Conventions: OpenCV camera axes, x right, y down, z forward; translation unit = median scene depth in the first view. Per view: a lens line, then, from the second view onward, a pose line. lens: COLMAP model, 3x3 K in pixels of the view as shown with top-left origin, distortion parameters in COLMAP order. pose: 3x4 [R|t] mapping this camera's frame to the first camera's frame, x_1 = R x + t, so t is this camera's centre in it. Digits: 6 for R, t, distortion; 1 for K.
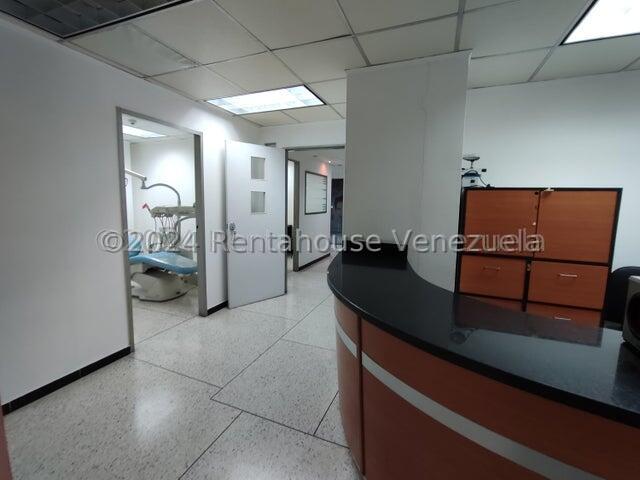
lens RADIAL K [[291.0, 0, 321.6], [0, 291.0, 237.9], [0, 0, 1]] dist [0.000365, 0.001862]
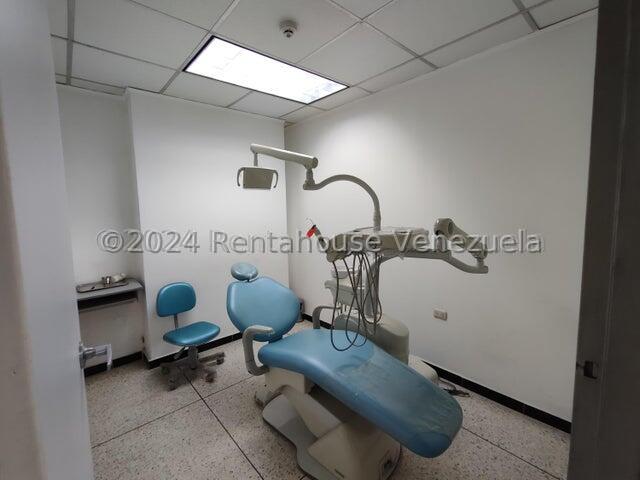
lens RADIAL K [[291.0, 0, 318.3], [0, 291.0, 238.9], [0, 0, 1]] dist [0.000365, 0.001862]
pose [[0.892839, 0.021419, -0.449866, -0.411854], [-0.024804, 0.999691, -0.001631, -0.096134], [0.449692, 0.012615, 0.893094, 0.635293]]
